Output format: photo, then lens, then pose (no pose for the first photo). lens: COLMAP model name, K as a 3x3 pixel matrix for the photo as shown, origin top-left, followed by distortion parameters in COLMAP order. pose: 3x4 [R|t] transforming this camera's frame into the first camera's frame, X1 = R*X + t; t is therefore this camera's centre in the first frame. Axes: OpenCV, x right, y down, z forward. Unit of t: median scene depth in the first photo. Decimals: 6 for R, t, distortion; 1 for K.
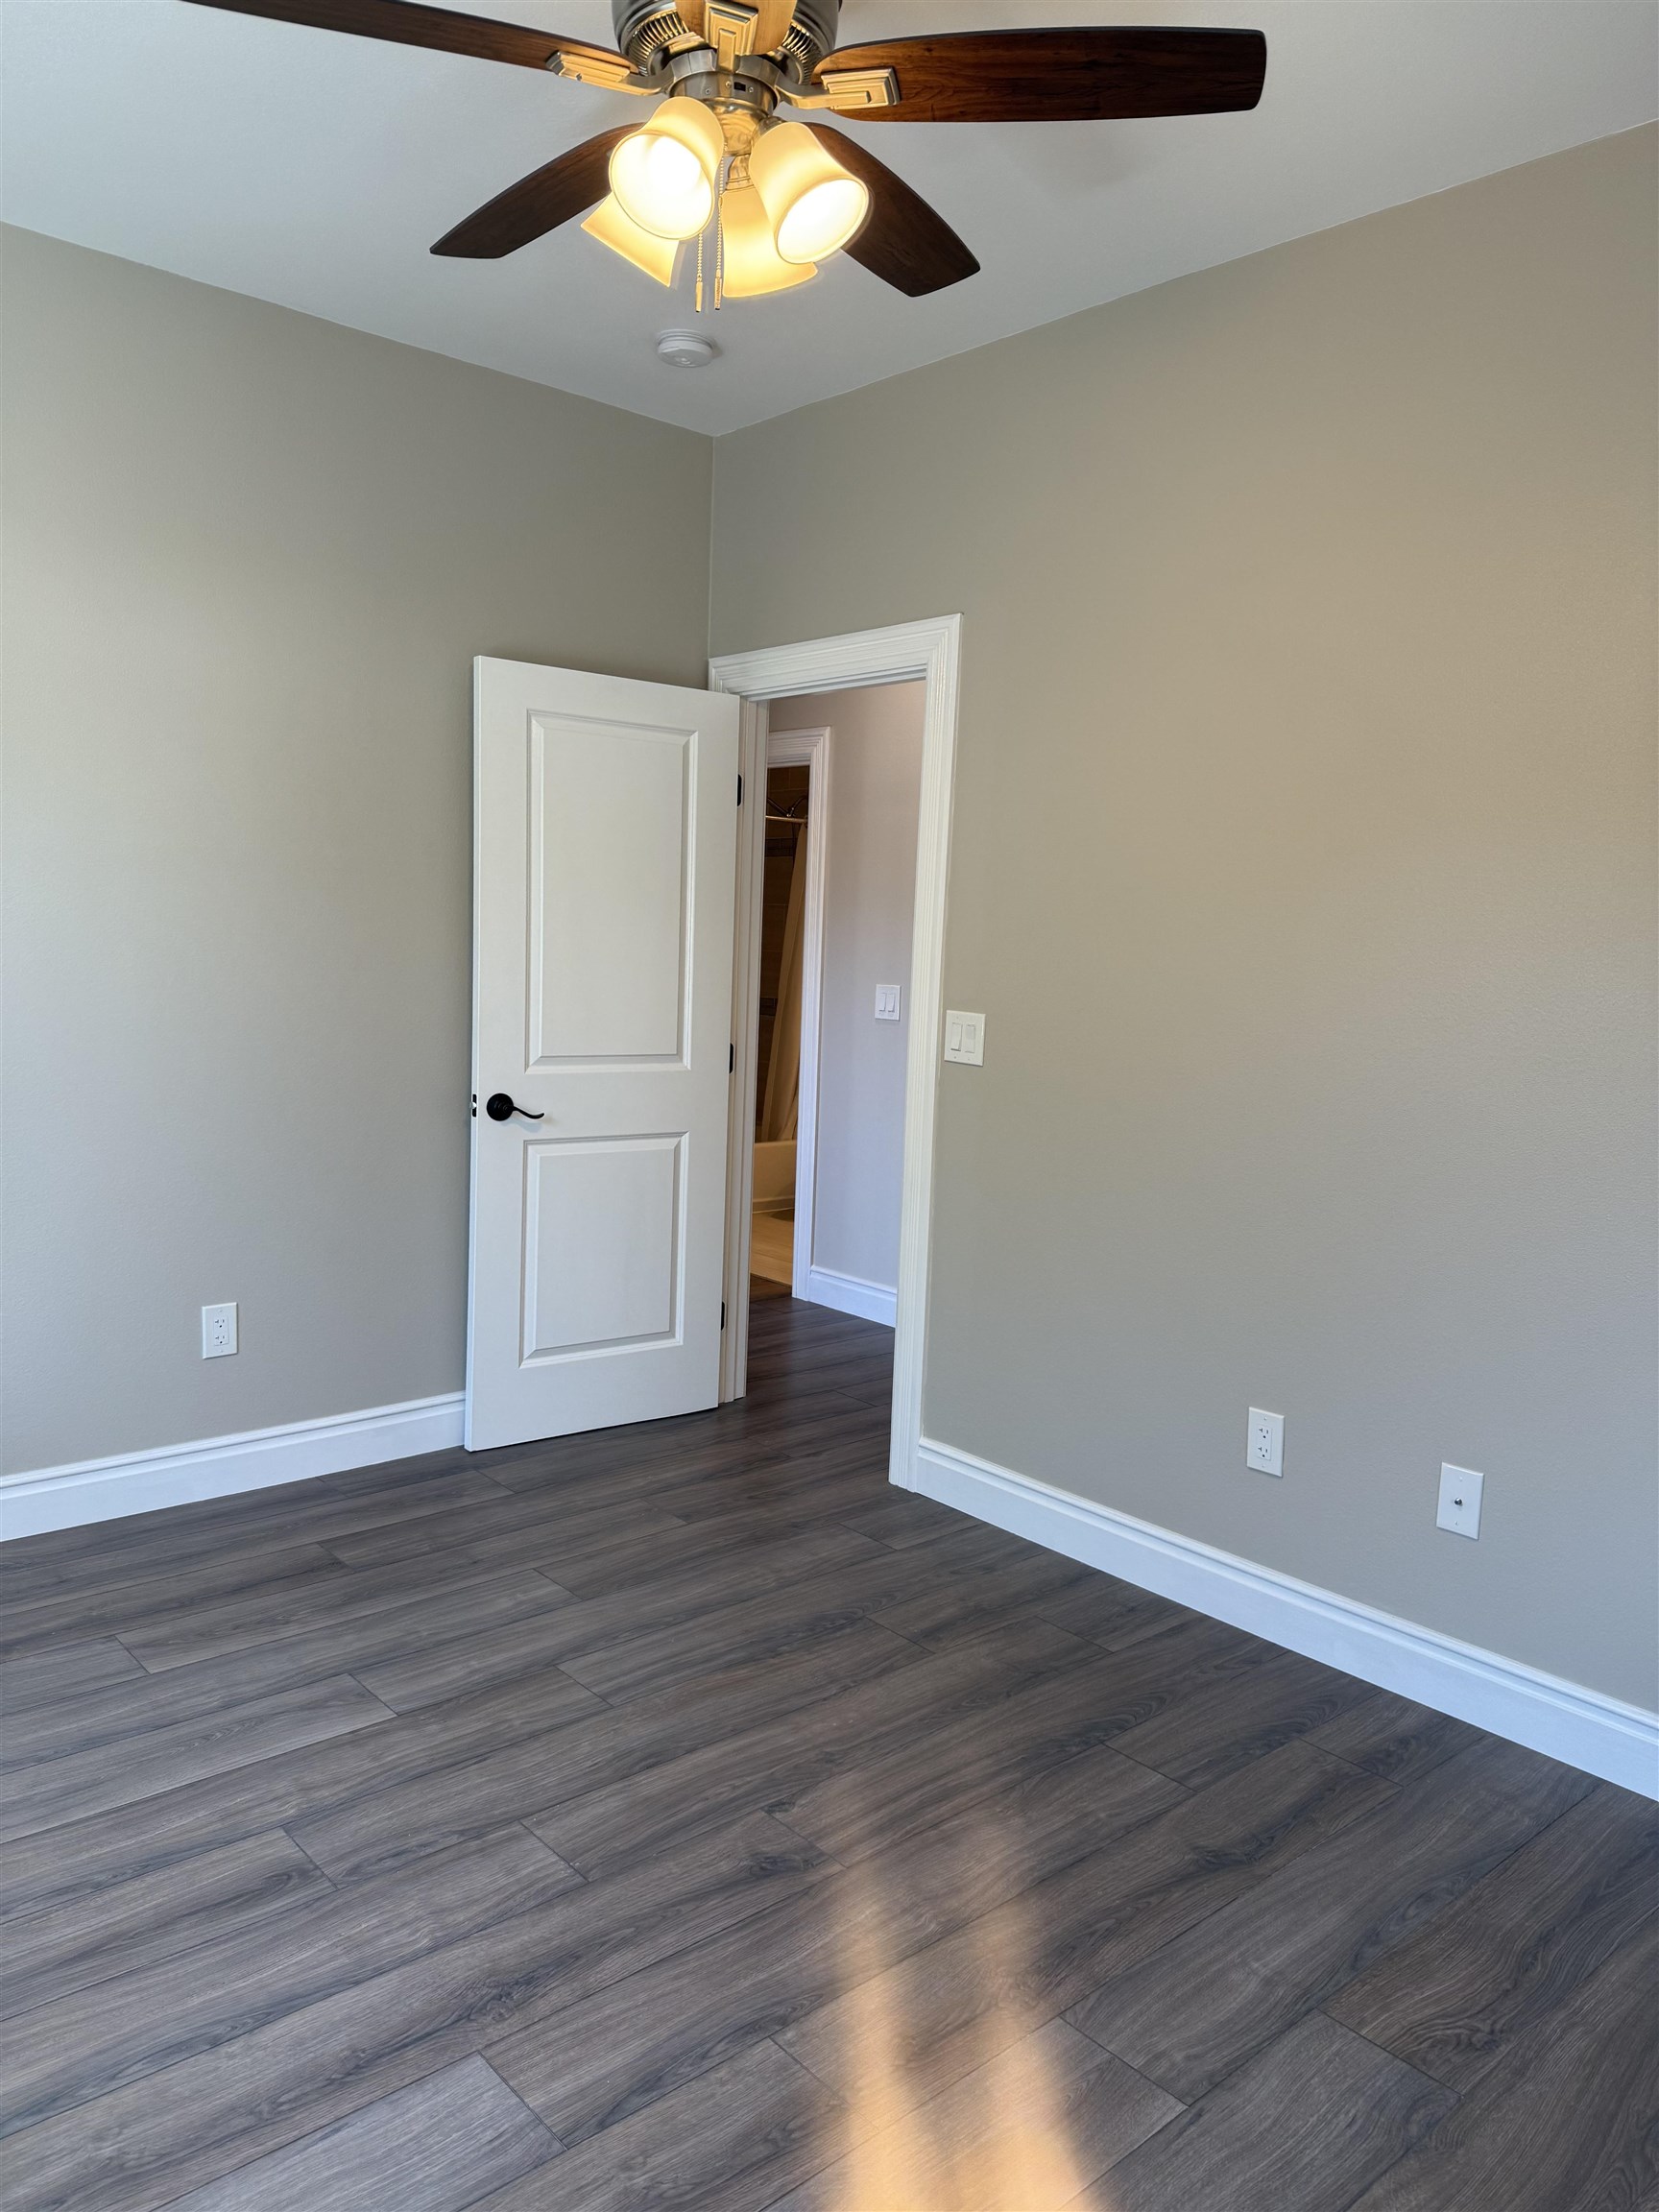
lens RADIAL K [[1556.5, 0, 827.9], [0, 1556.5, 1106.9], [0, 0, 1]] dist [0.001859, -0.000302]
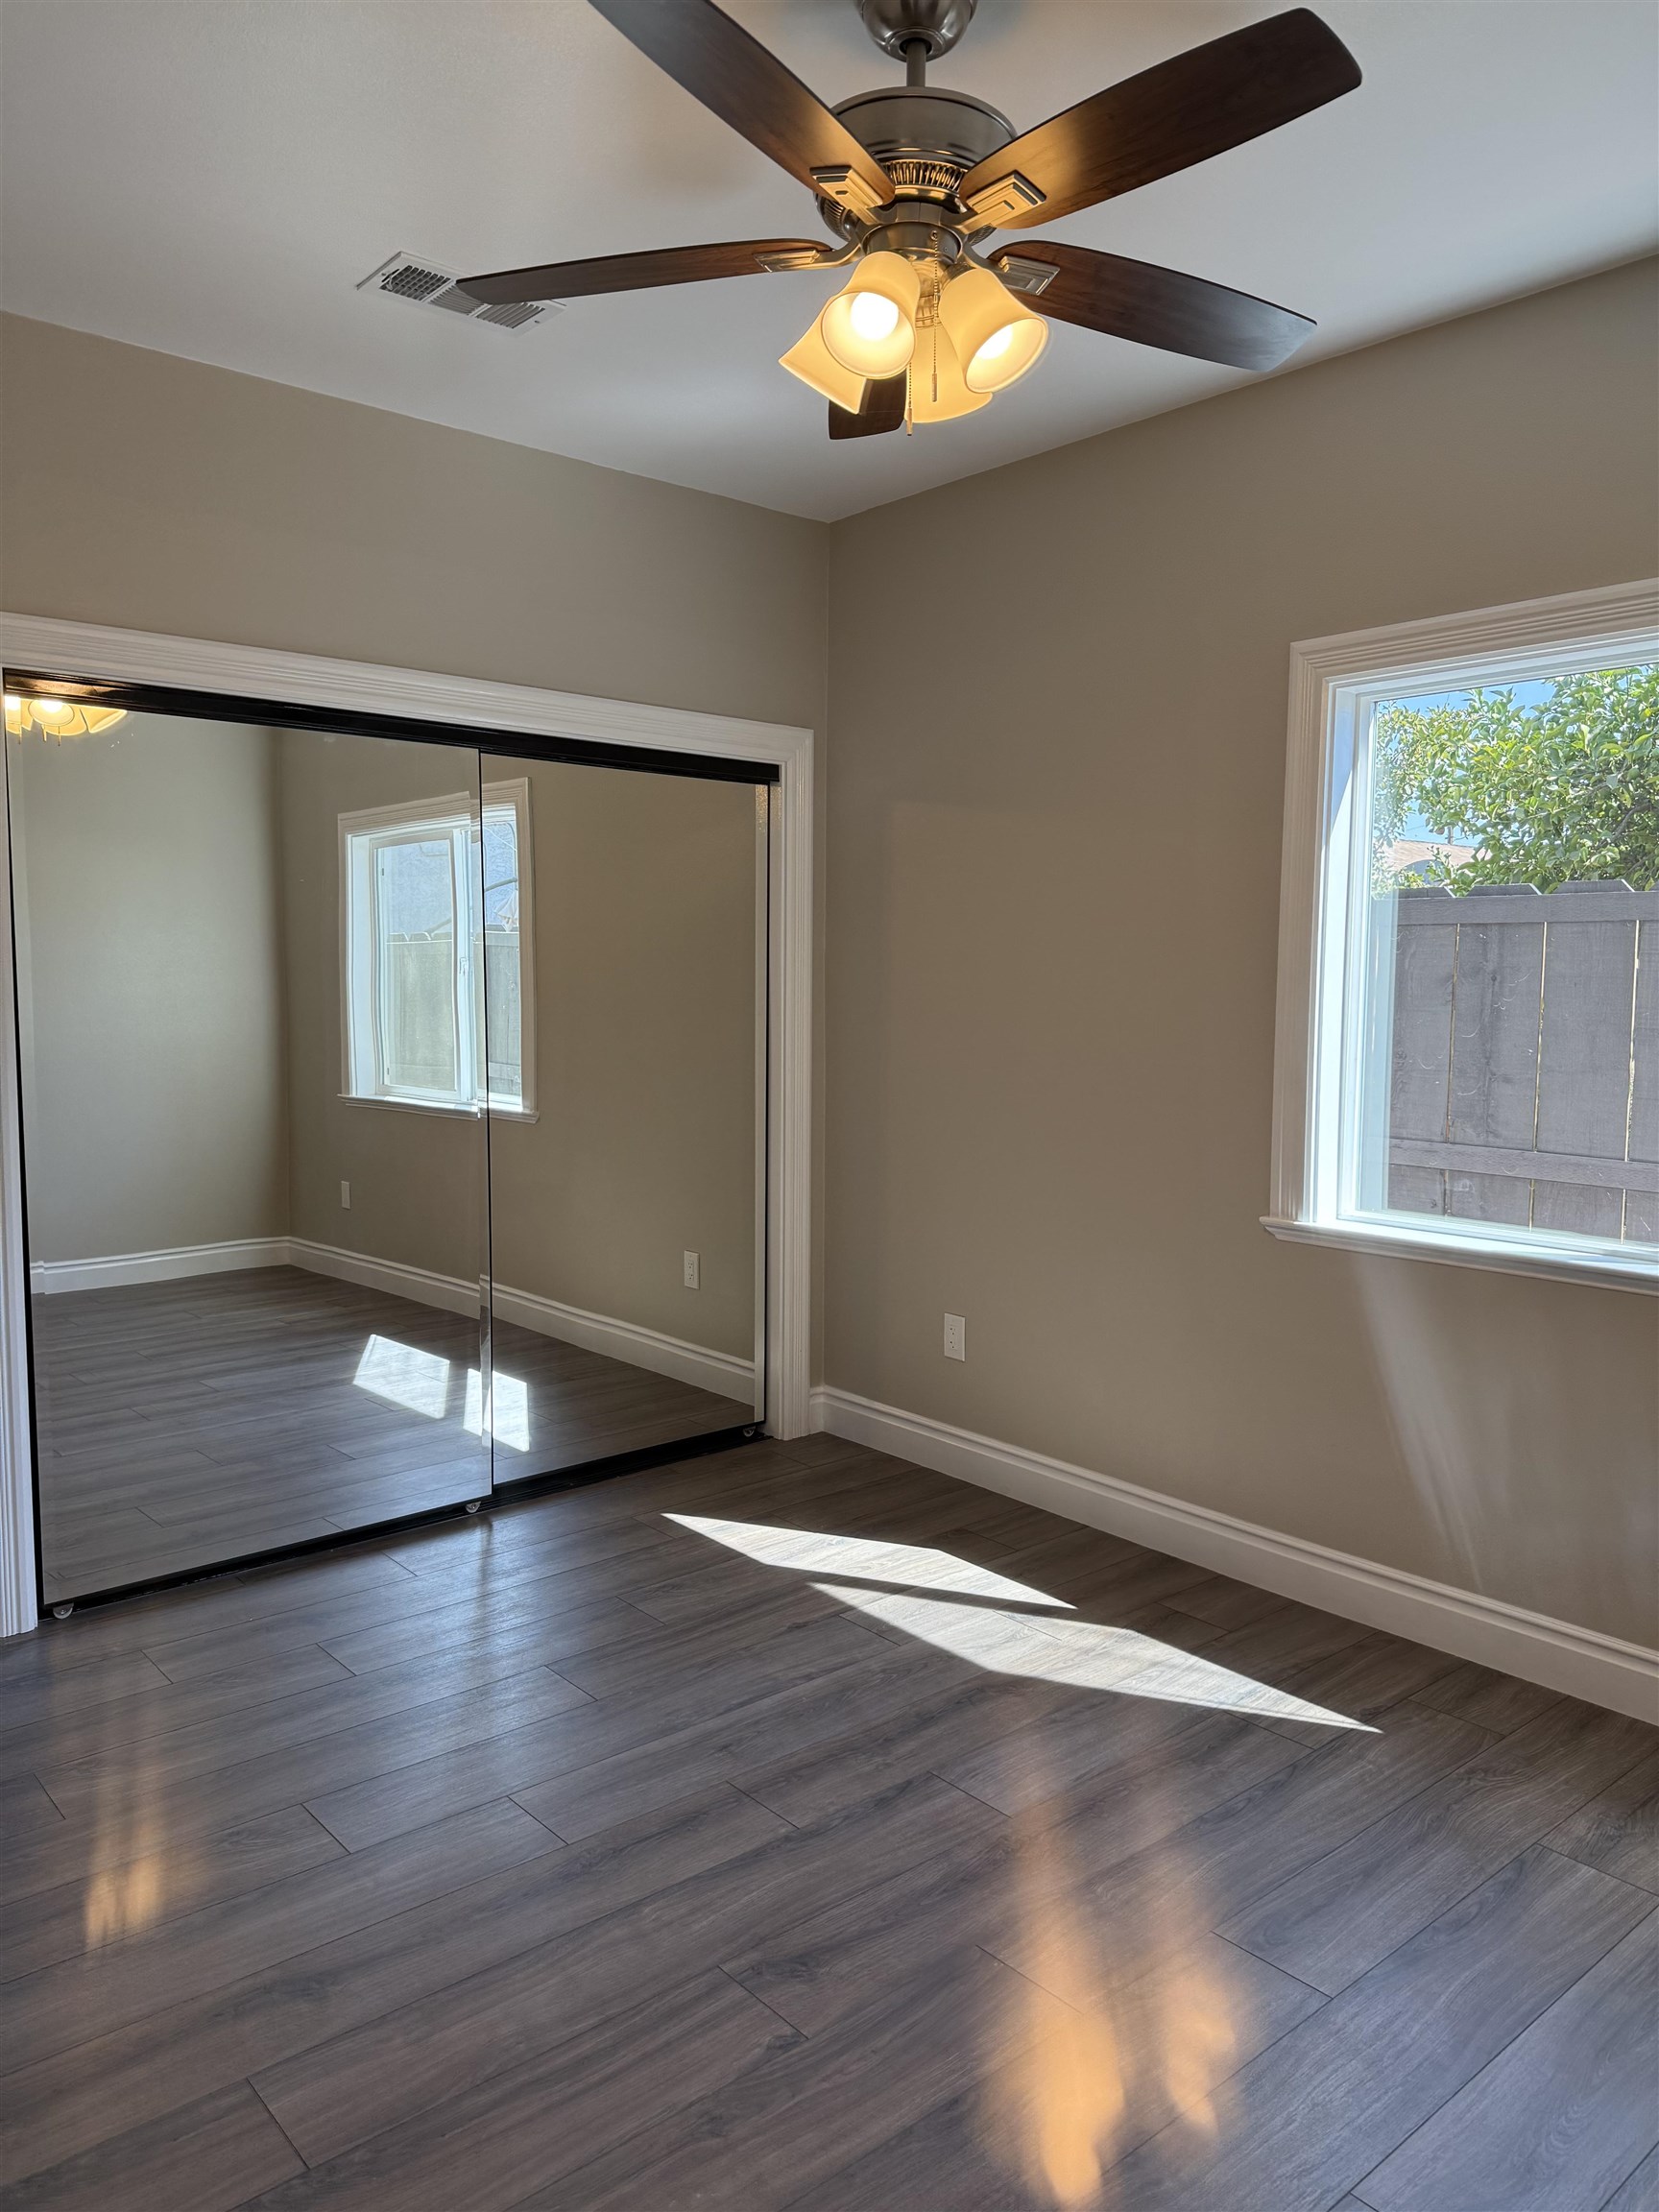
lens RADIAL K [[1556.5, 0, 831.2], [0, 1556.5, 1109.3], [0, 0, 1]] dist [0.001859, -0.000302]
pose [[-0.998767, -0.047713, 0.013698, -0.043185], [-0.044032, 0.978945, 0.199317, -0.209452], [-0.022920, 0.198468, -0.979839, 1.725933]]
